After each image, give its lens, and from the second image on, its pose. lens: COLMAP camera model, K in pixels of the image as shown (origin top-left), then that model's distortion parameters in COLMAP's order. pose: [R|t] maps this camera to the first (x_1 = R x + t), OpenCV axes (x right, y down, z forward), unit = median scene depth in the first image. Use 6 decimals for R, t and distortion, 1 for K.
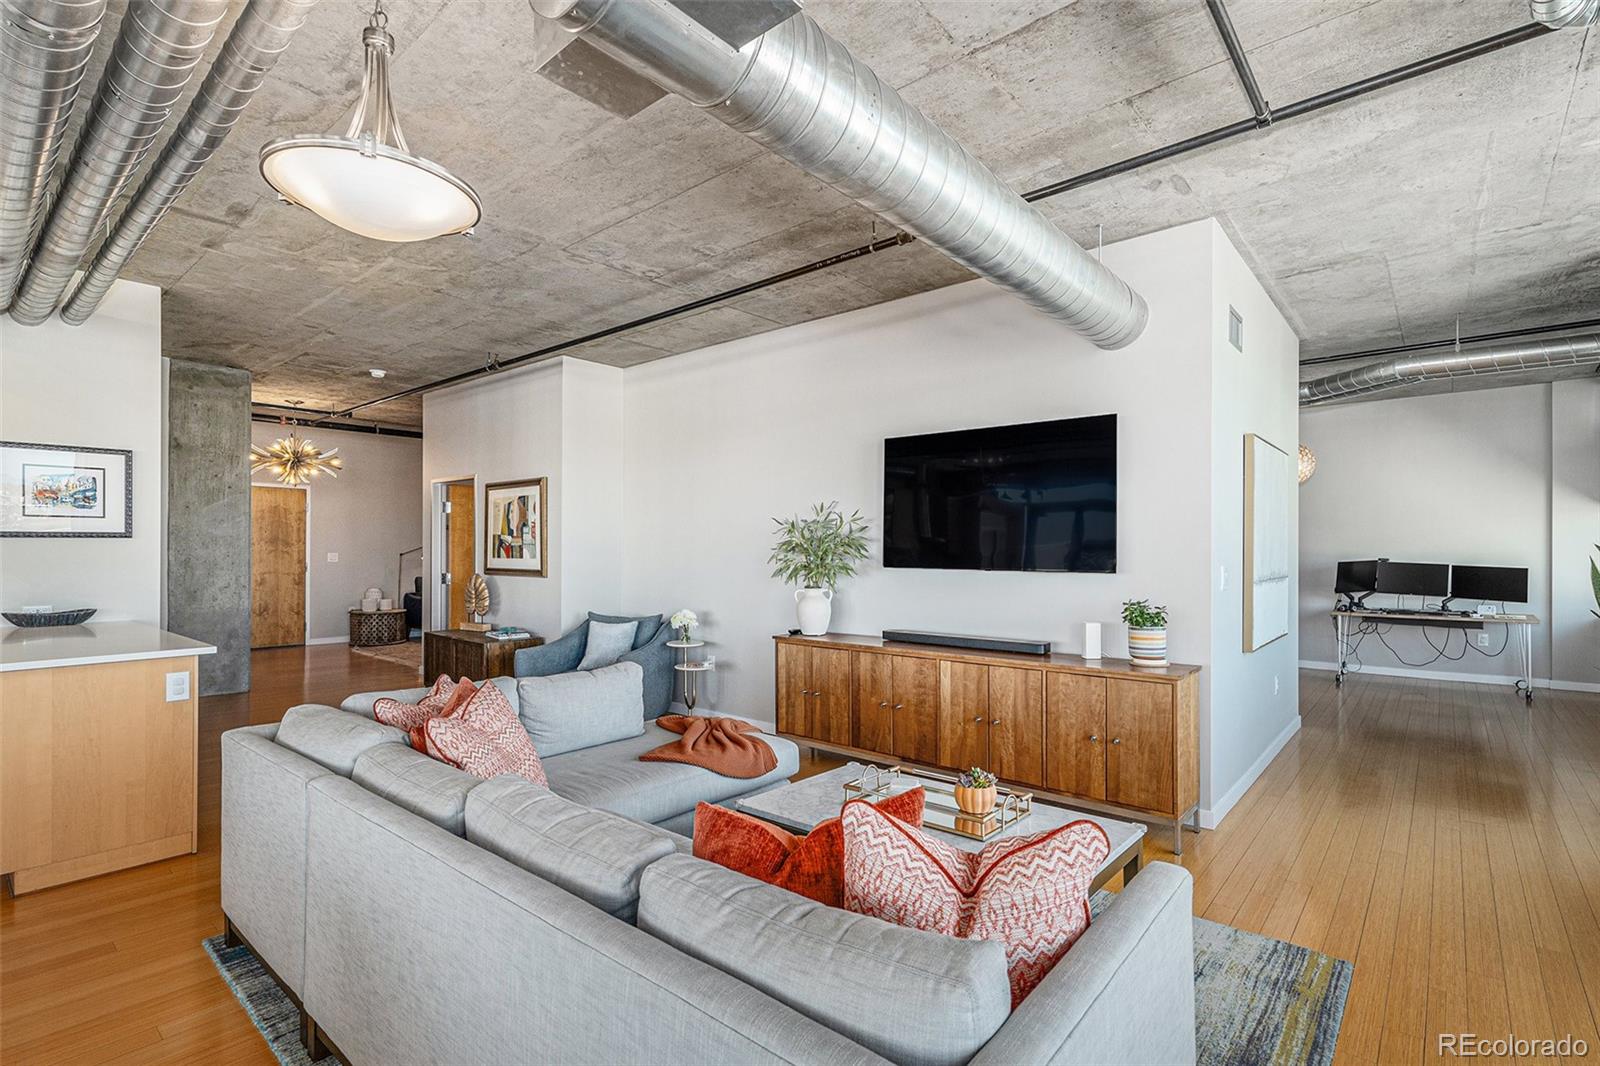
lens RADIAL K [[760.0, 0, 802.5], [0, 760.0, 546.7], [0, 0, 1]] dist [0.001269, 0.000058]
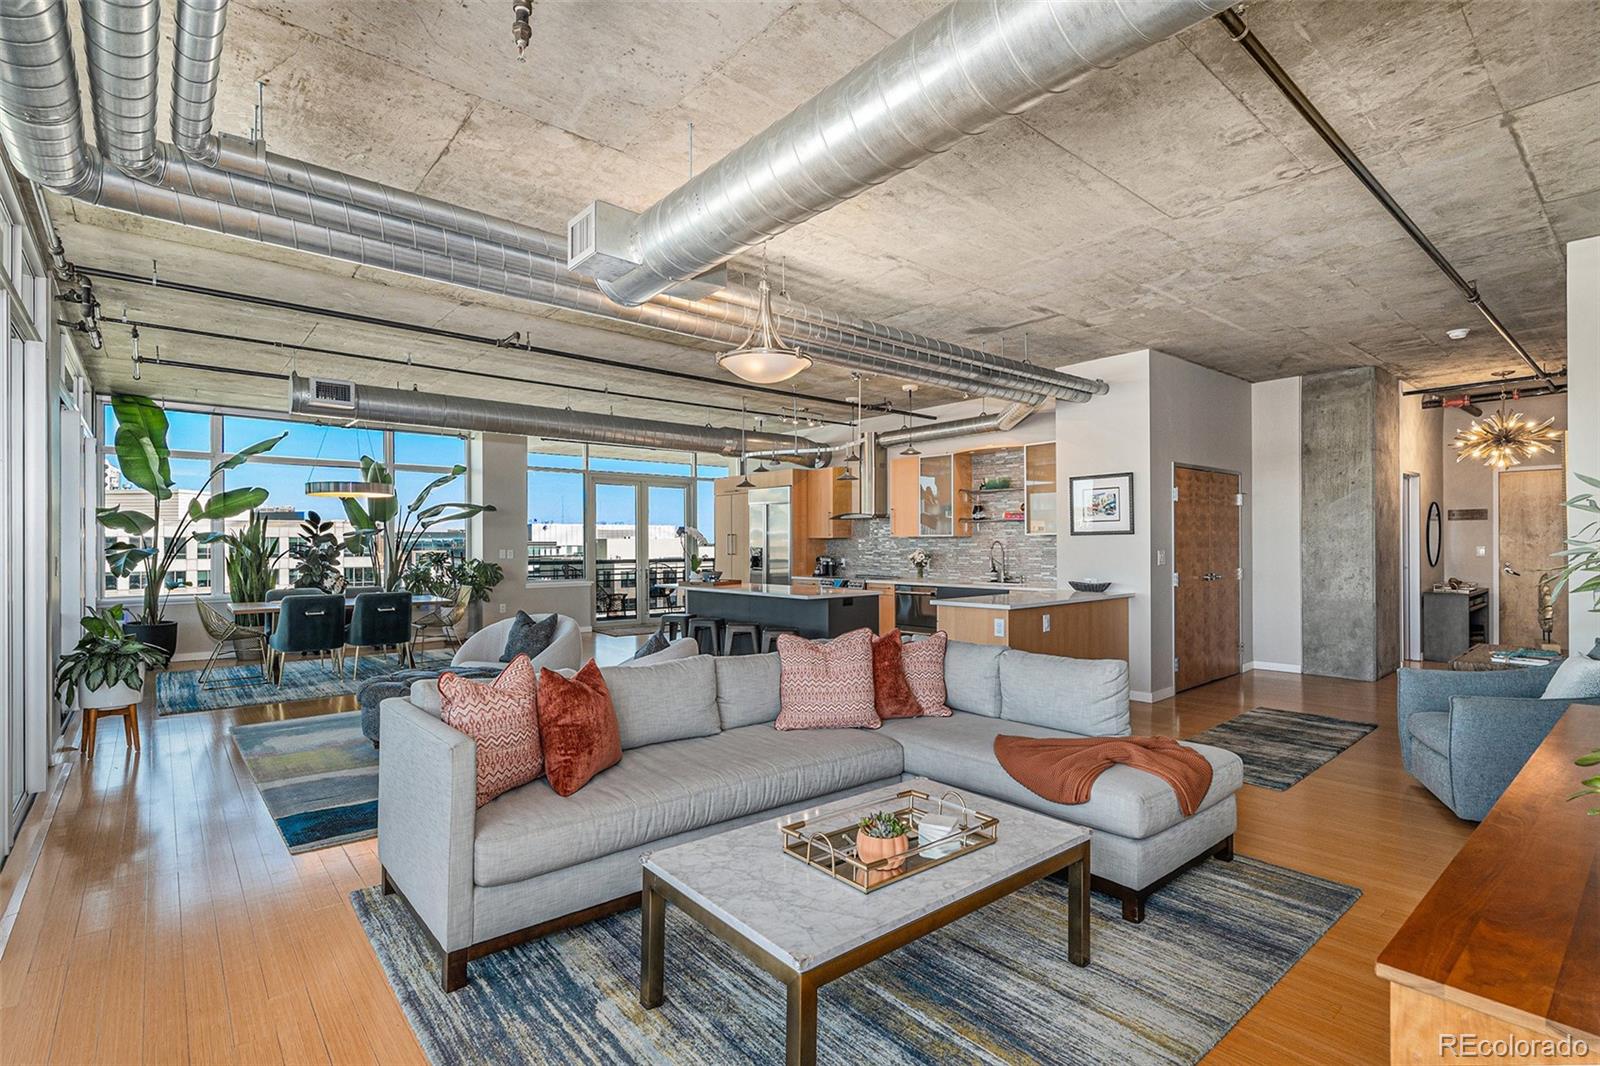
lens RADIAL K [[752.3, 0, 790.7], [0, 752.3, 532.2], [0, 0, 1]] dist [0.004167, 0.001003]
pose [[-0.168970, -0.020256, -0.985413, 0.571898], [0.007567, 0.999733, -0.021848, 0.010114], [0.985592, -0.011148, -0.168772, 0.584207]]
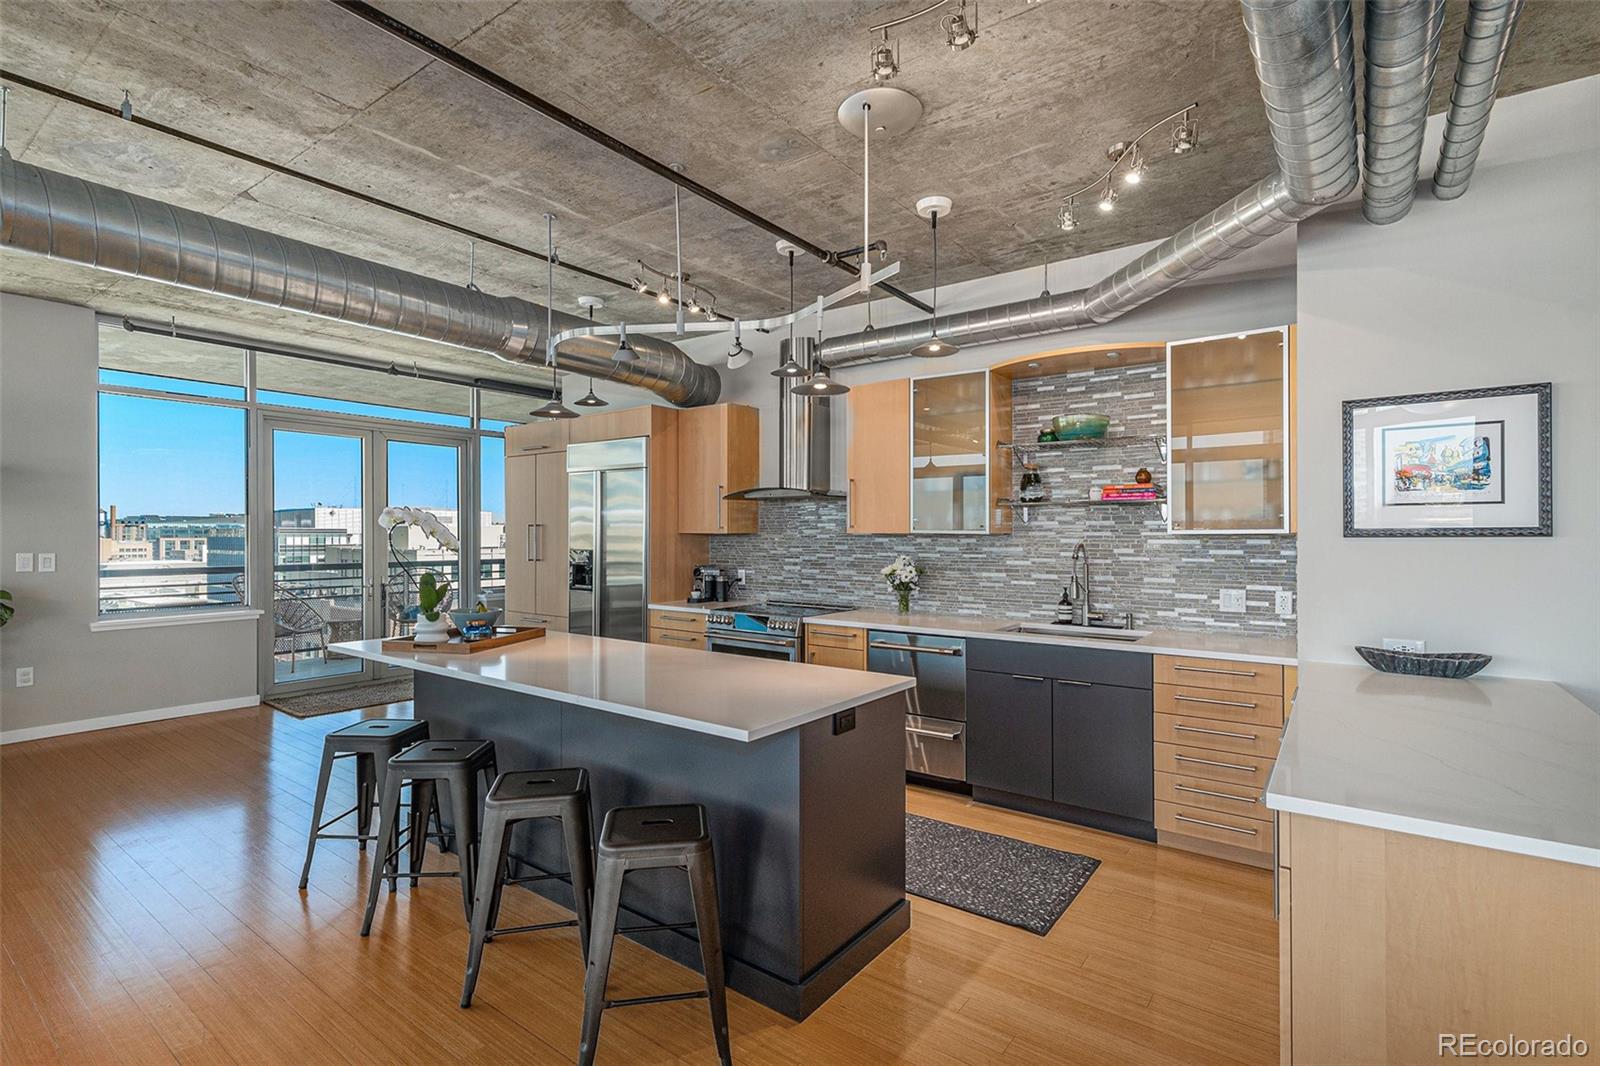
lens RADIAL K [[747.0, 0, 807.6], [0, 747.0, 528.9], [0, 0, 1]] dist [0.004313, 0.000612]
pose [[0.071450, -0.010409, -0.997390, -0.349999], [0.003895, 0.999941, -0.010157, -0.013017], [0.997437, -0.003160, 0.071486, 0.391296]]
